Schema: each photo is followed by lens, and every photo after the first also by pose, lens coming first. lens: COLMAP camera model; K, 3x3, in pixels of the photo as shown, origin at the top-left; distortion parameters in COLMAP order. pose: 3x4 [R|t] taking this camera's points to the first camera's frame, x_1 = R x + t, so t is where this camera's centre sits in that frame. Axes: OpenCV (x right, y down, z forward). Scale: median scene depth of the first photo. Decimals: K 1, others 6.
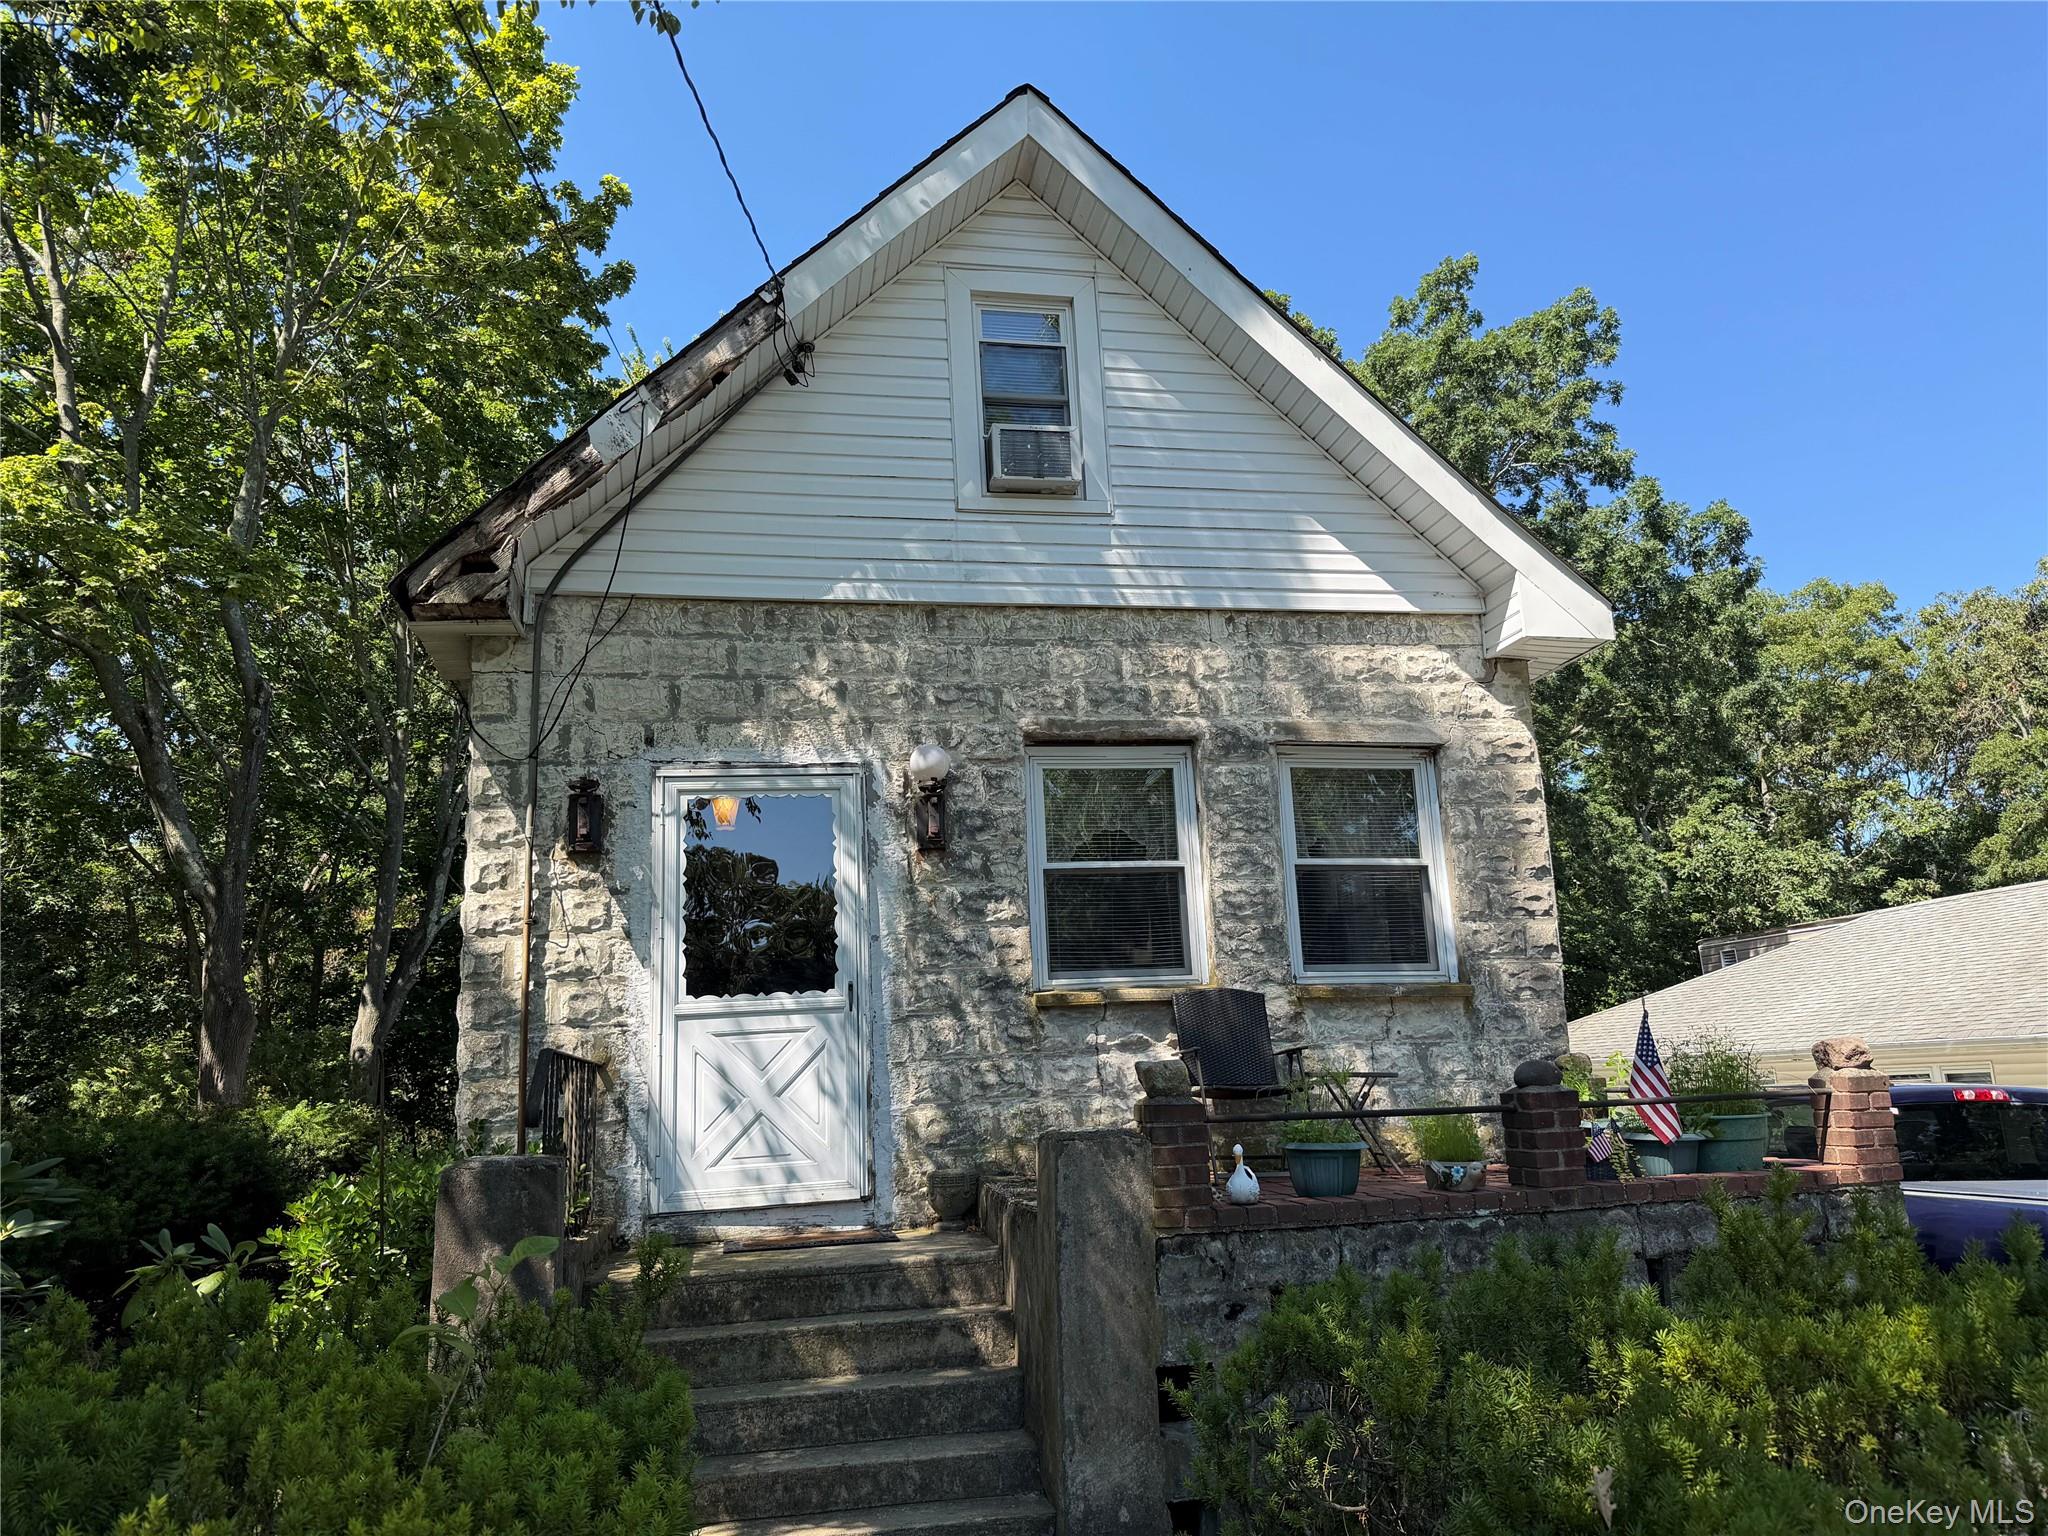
lens RADIAL K [[1571.4, 0, 1025.6], [0, 1571.4, 767.5], [0, 0, 1]] dist [-0.003204, -0.001415]
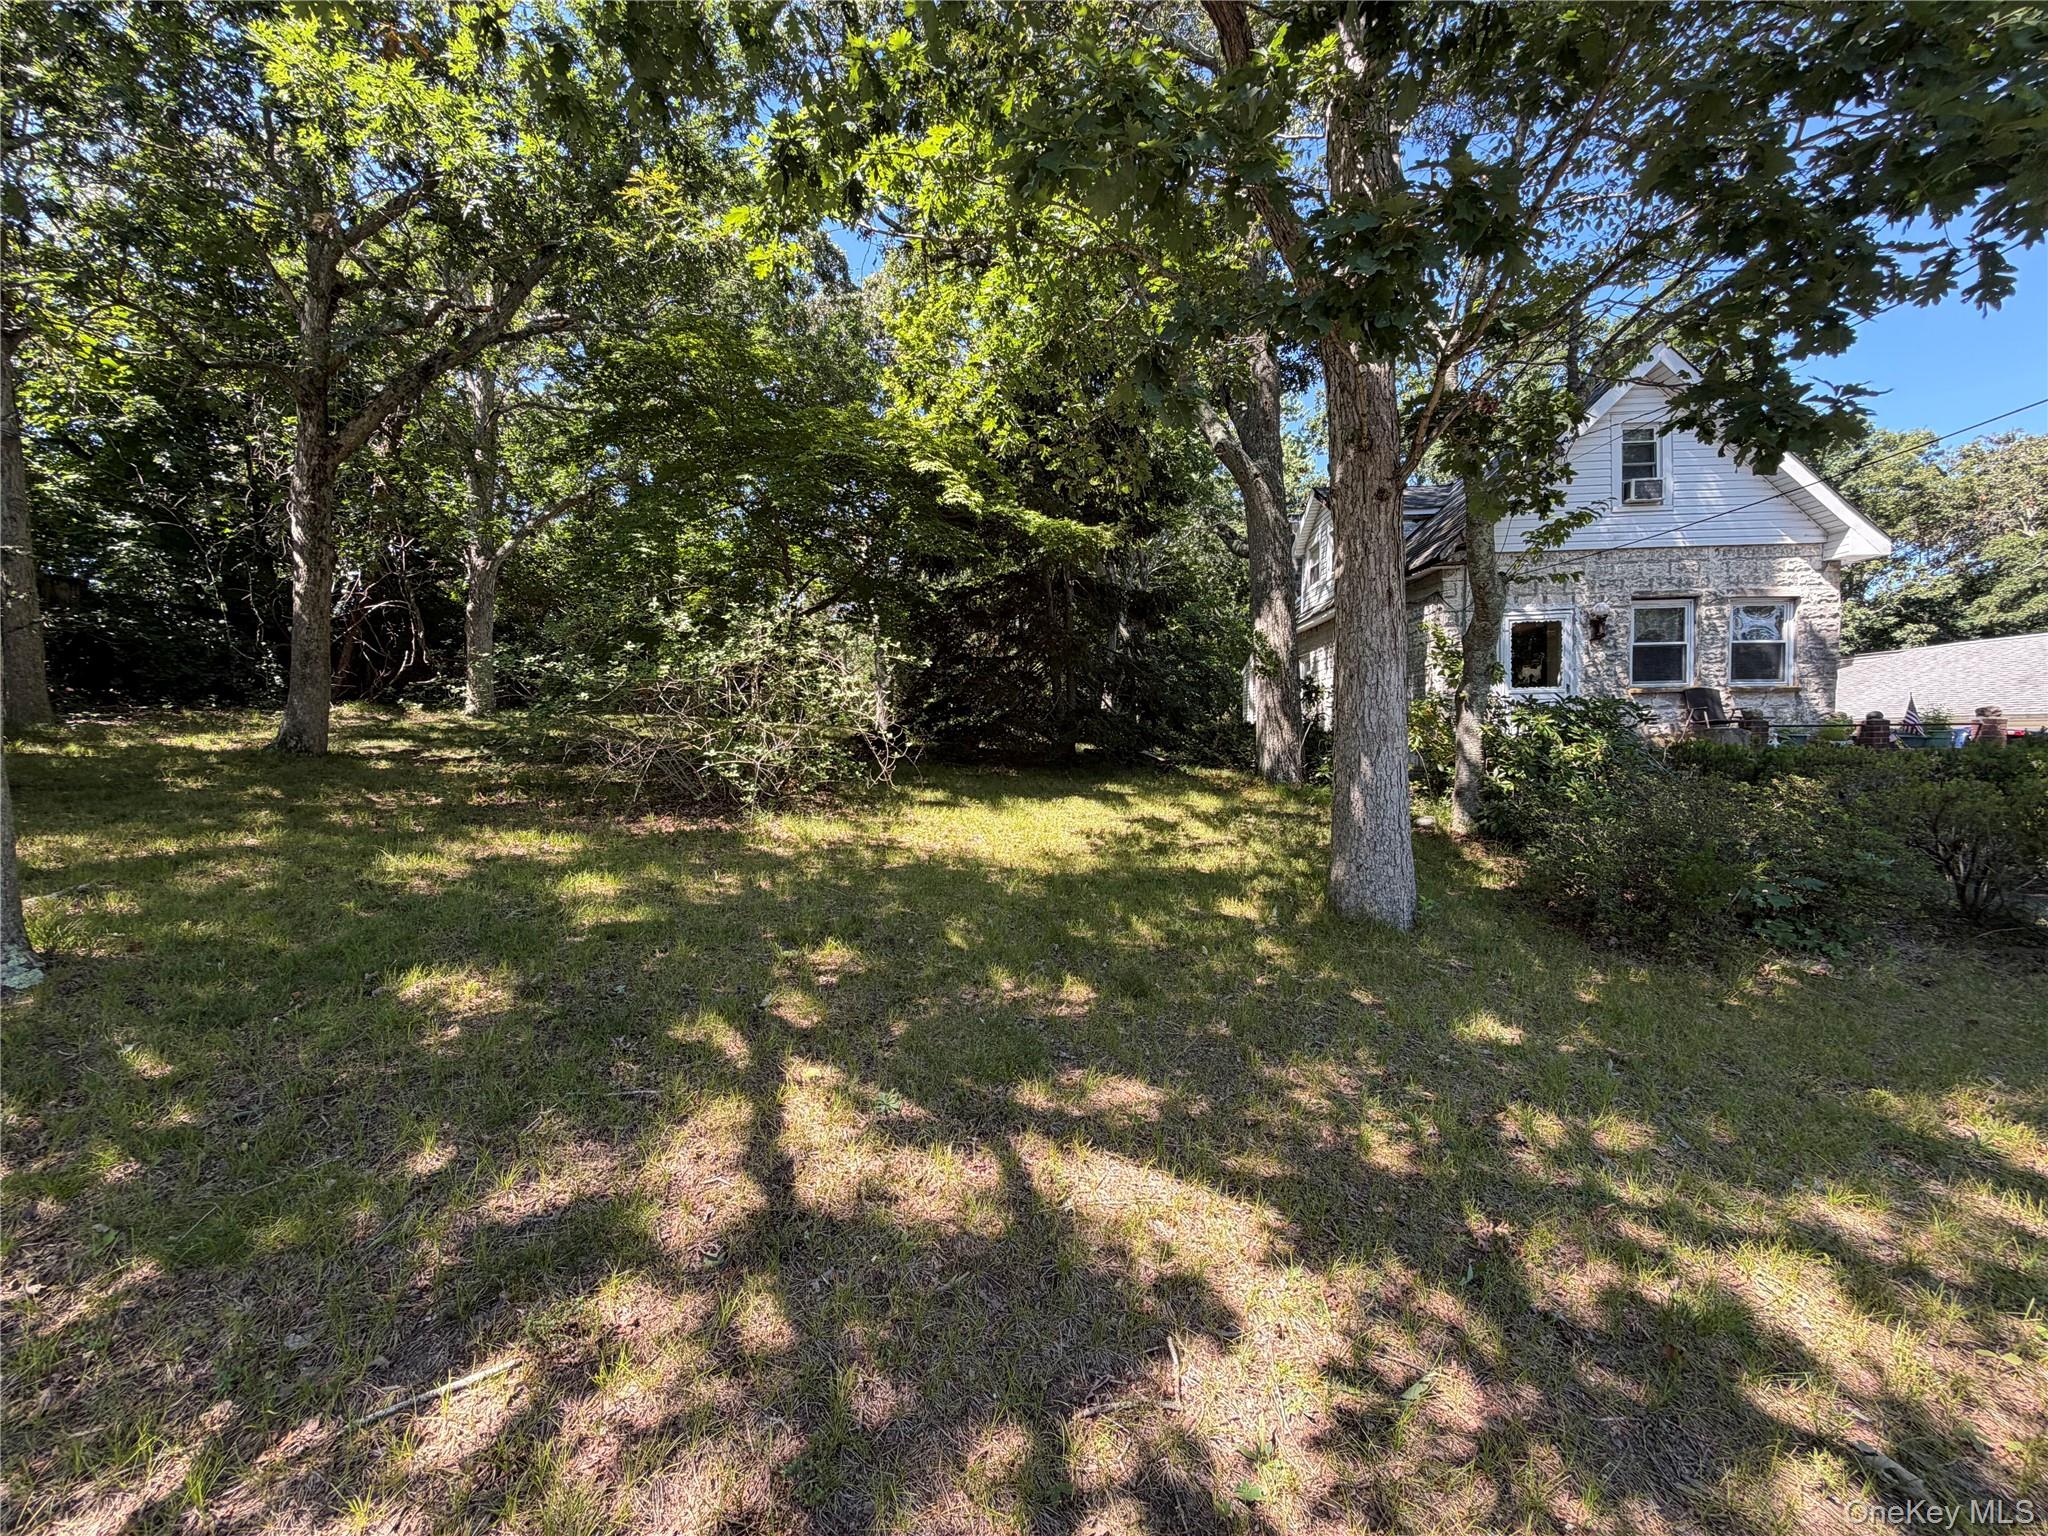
lens RADIAL K [[828.8, 0, 1021.9], [0, 828.8, 762.0], [0, 0, 1]] dist [0.001106, 0.000145]
pose [[0.960314, 0.054921, -0.273462, -0.568594], [0.014705, 0.969090, 0.246267, -0.104620], [0.278535, -0.240515, 0.929823, -0.690052]]
